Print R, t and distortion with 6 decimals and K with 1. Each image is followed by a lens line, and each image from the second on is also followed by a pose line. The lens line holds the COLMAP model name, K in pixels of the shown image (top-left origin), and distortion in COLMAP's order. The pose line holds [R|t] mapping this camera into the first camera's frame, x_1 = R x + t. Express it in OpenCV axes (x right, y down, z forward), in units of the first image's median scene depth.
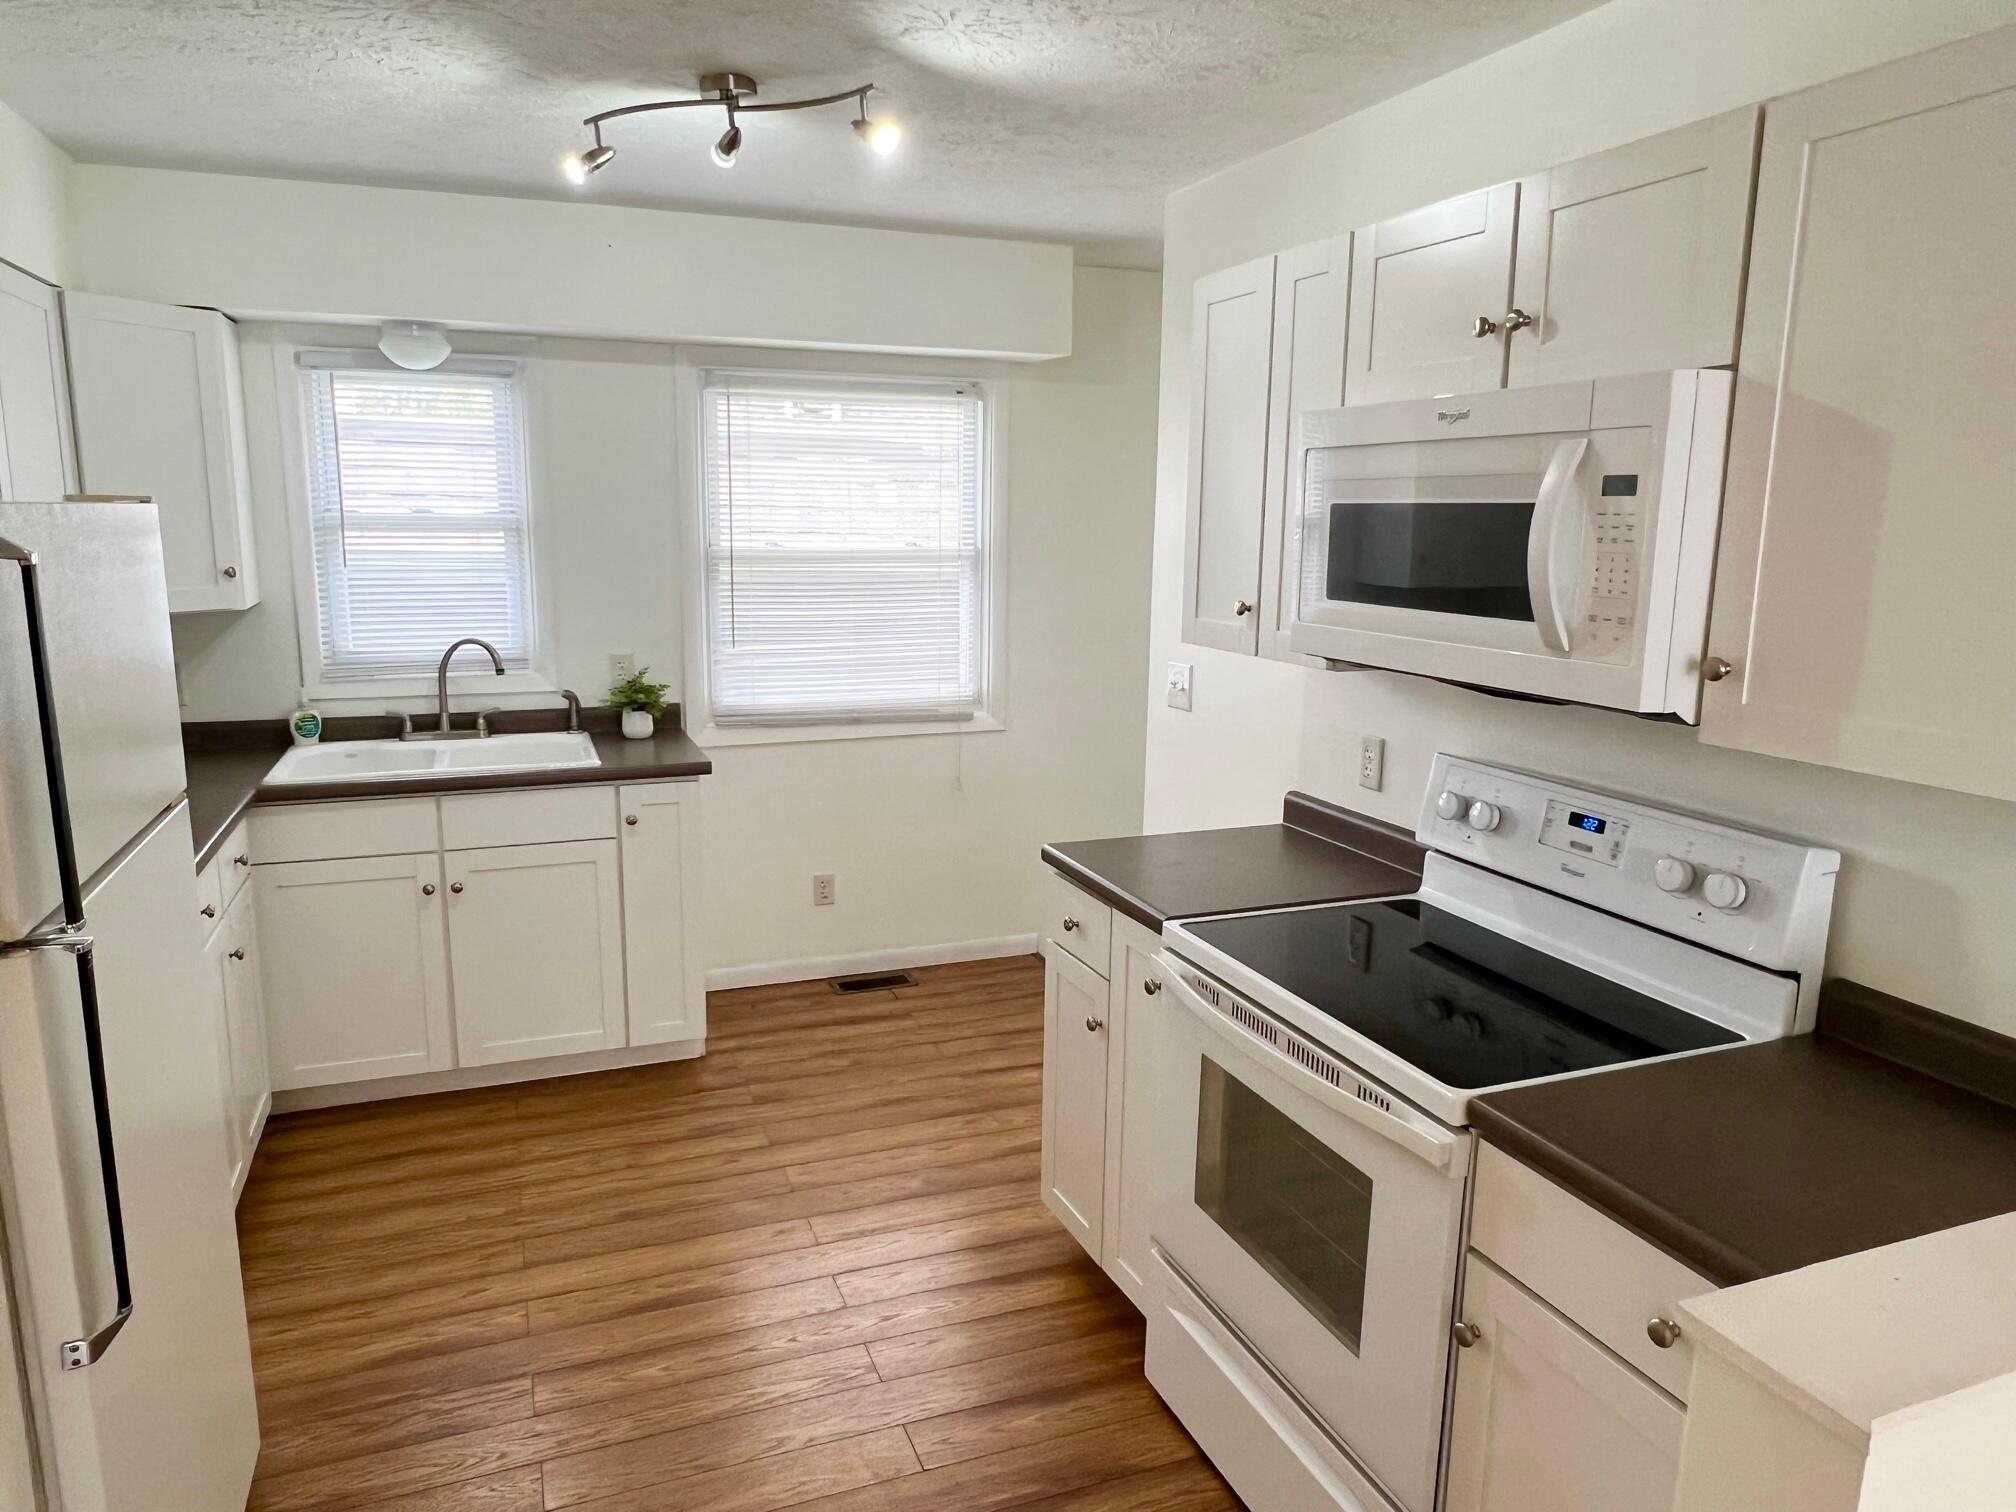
lens RADIAL K [[1319.0, 0, 997.5], [0, 1319.0, 763.1], [0, 0, 1]] dist [-0.001047, -0.001695]
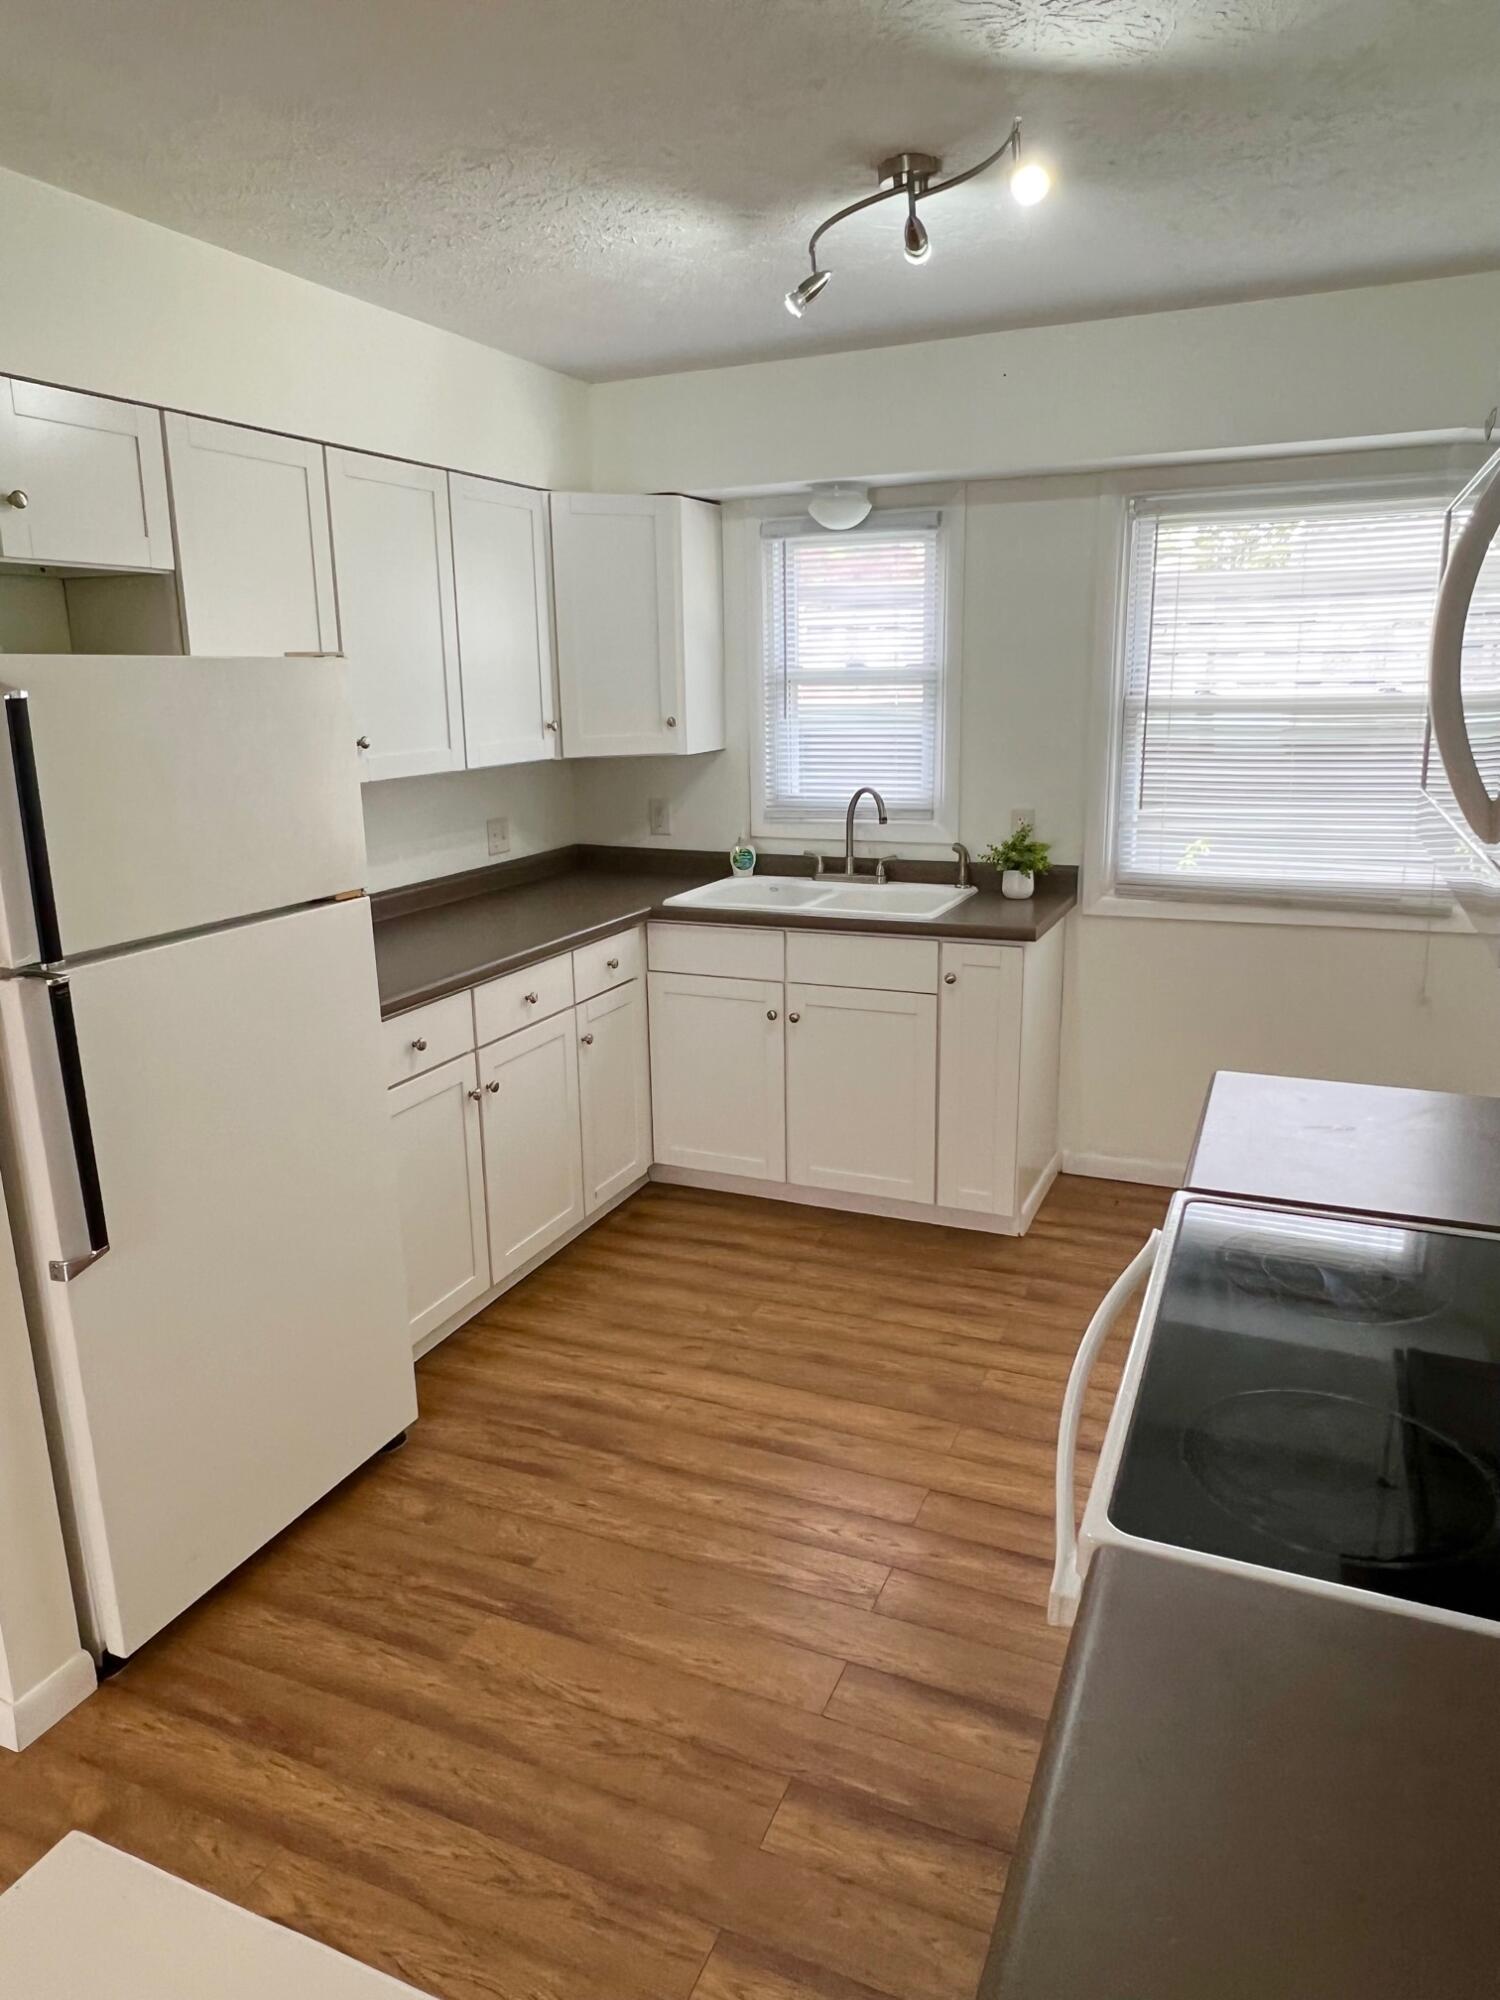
lens RADIAL K [[1308.5, 0, 743.4], [0, 1308.5, 993.7], [0, 0, 1]] dist [-0.001047, -0.001695]
pose [[0.709097, 0.142372, -0.690588, 0.275404], [-0.107499, 0.989782, 0.093674, -0.019198], [0.696868, 0.007814, 0.717157, 0.190714]]
